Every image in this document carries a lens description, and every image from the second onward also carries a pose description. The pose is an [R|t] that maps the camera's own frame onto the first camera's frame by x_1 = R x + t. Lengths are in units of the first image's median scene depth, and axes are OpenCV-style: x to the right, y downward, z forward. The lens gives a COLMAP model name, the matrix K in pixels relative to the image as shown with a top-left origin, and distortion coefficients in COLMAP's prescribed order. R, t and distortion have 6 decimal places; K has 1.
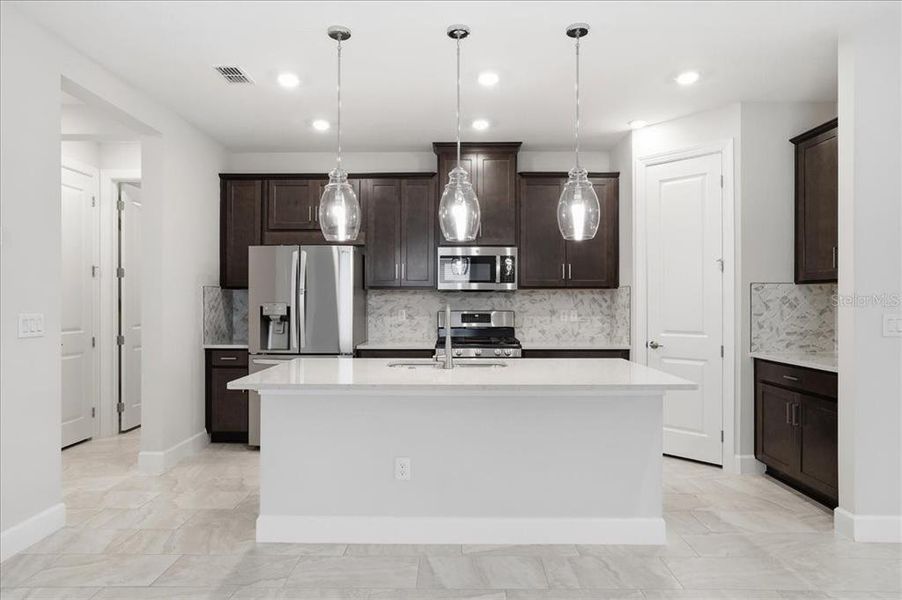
lens RADIAL K [[544.4, 0, 451.0], [0, 544.4, 300.0], [0, 0, 1]] dist [-0.000915, -0.000250]
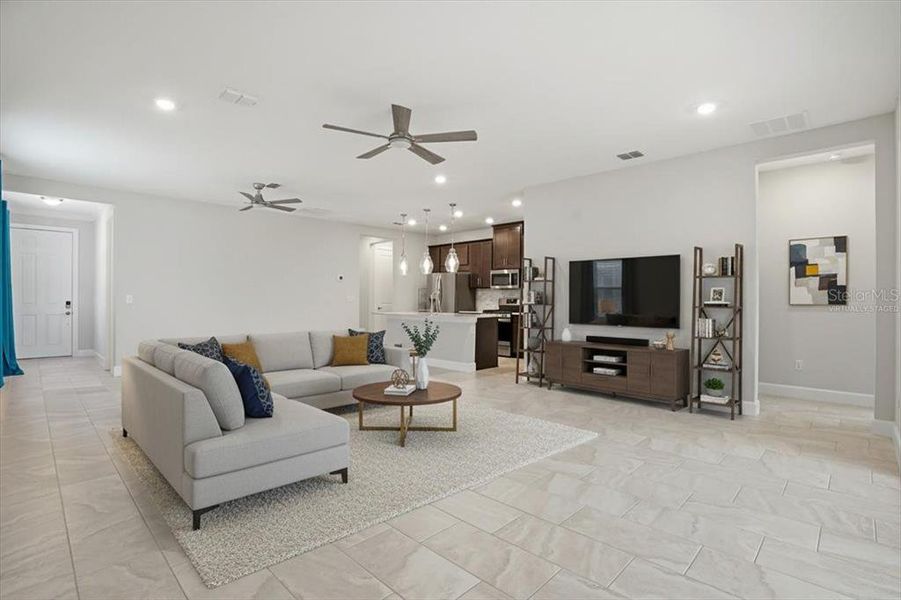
lens RADIAL K [[426.6, 0, 448.0], [0, 426.6, 299.6], [0, 0, 1]] dist [-0.062976, 0.028800]
pose [[0.719239, -0.002429, -0.694758, 1.184835], [0.001759, 0.999997, -0.001675, 0.032055], [0.694760, -0.000017, 0.719241, -0.477999]]
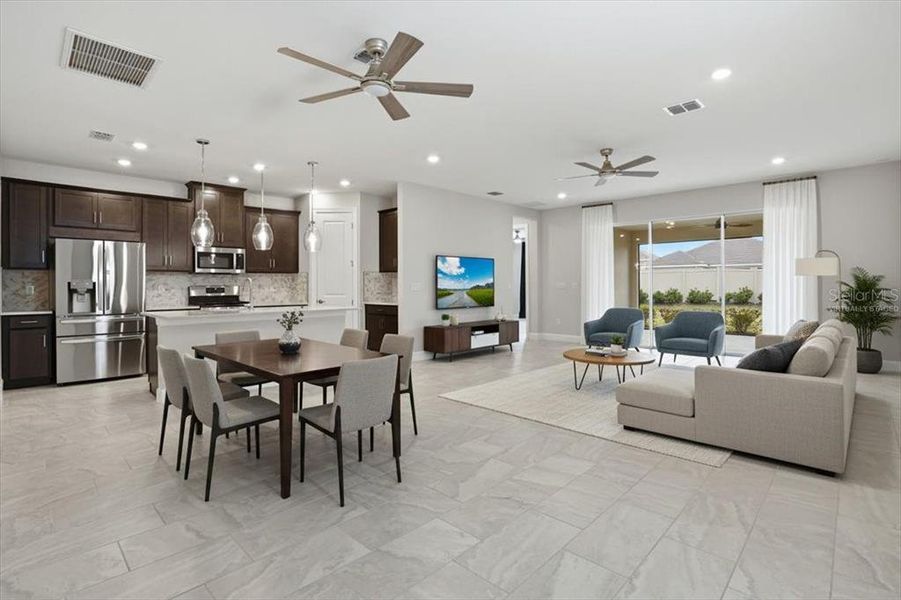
lens RADIAL K [[426.6, 0, 448.0], [0, 426.6, 299.6], [0, 0, 1]] dist [-0.062976, 0.028800]
pose [[0.695673, -0.028200, 0.717805, -0.416576], [0.001334, 0.999278, 0.037965, 0.015953], [-0.718357, -0.025454, 0.695209, -0.427000]]
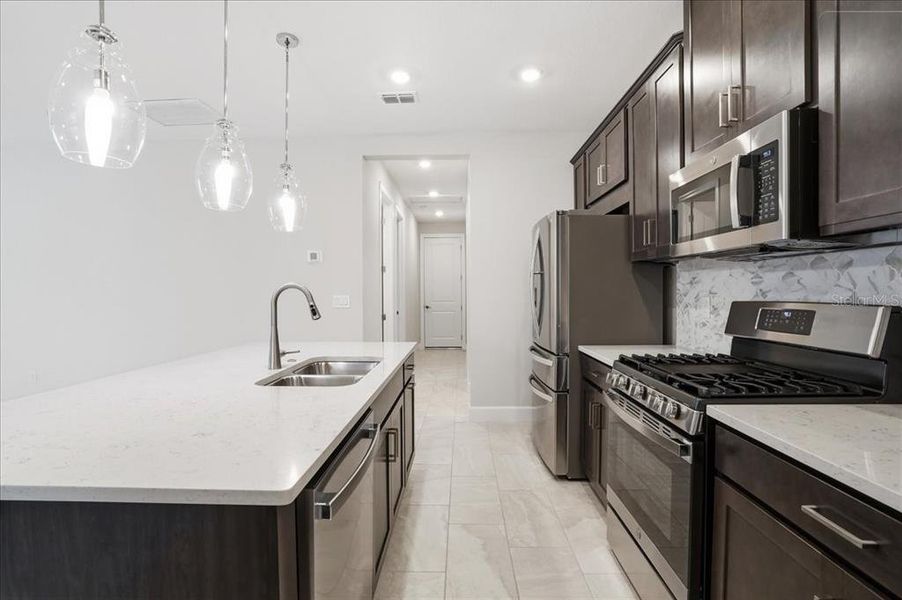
lens RADIAL K [[427.1, 0, 448.5], [0, 427.1, 299.6], [0, 0, 1]] dist [-0.062976, 0.028800]
pose [[-0.024892, 0.016023, -0.999562, 0.398117], [0.012588, 0.999797, 0.015713, 0.011229], [0.999611, -0.012191, -0.025088, 0.843058]]
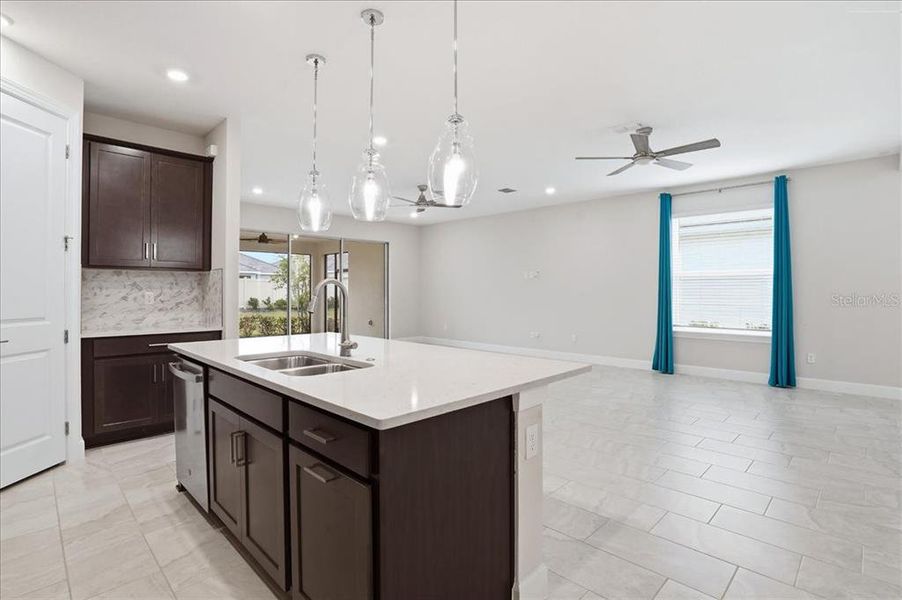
lens RADIAL K [[427.1, 0, 448.5], [0, 427.1, 299.6], [0, 0, 1]] dist [-0.062976, 0.028800]
pose [[-0.709114, -0.018700, 0.704846, -0.390642], [-0.006855, 0.999784, 0.019628, 0.012338], [-0.705061, 0.009087, -0.709089, 0.909484]]
